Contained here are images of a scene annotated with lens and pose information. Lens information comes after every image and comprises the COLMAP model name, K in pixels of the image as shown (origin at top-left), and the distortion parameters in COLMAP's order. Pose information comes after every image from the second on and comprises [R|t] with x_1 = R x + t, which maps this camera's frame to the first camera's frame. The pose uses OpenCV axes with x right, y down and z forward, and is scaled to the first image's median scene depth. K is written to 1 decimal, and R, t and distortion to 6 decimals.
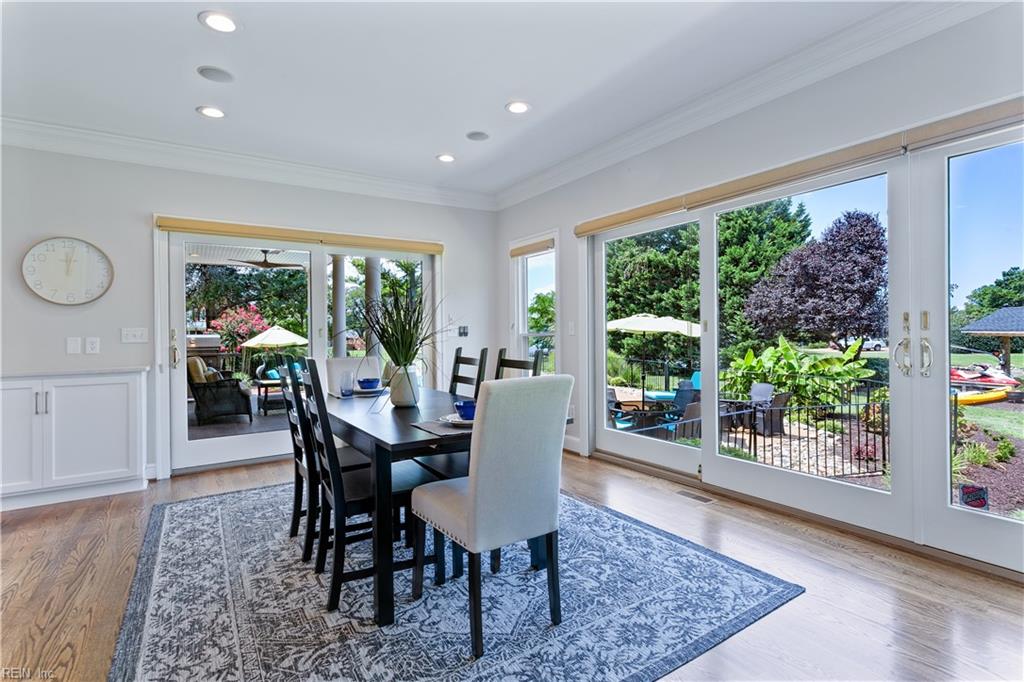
lens RADIAL K [[486.3, 0, 505.9], [0, 486.3, 340.0], [0, 0, 1]] dist [-0.000168, 0.001335]
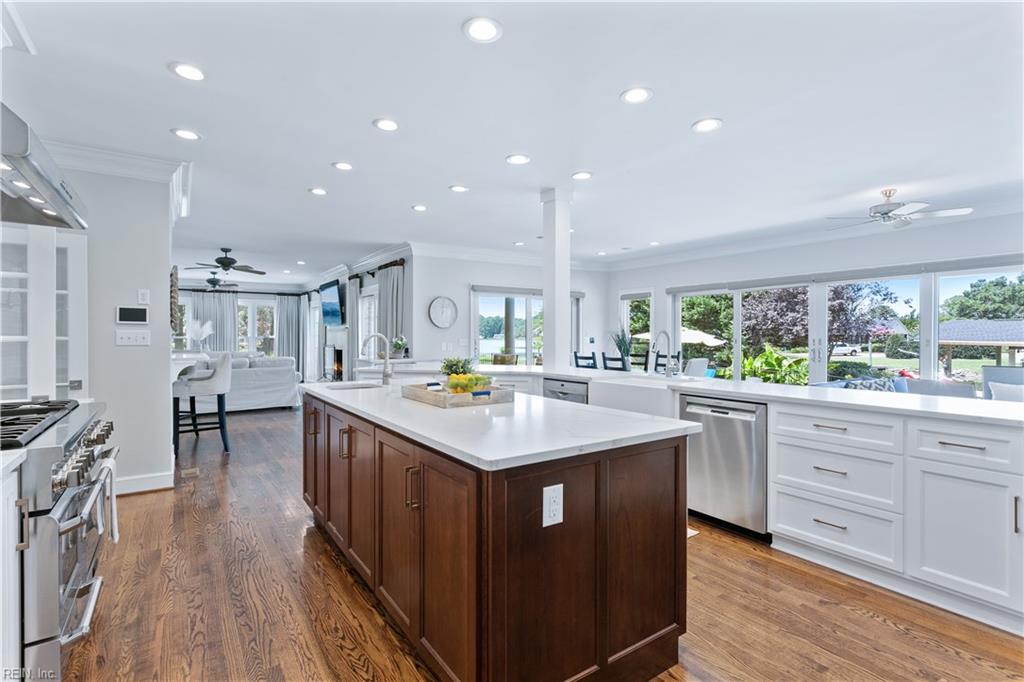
lens RADIAL K [[486.3, 0, 508.1], [0, 486.3, 338.3], [0, 0, 1]] dist [-0.000168, 0.001335]
pose [[0.999490, 0.013327, 0.029014, -0.706099], [-0.013169, 0.999897, -0.005657, -0.020701], [-0.029087, 0.005272, 0.999563, -1.209710]]
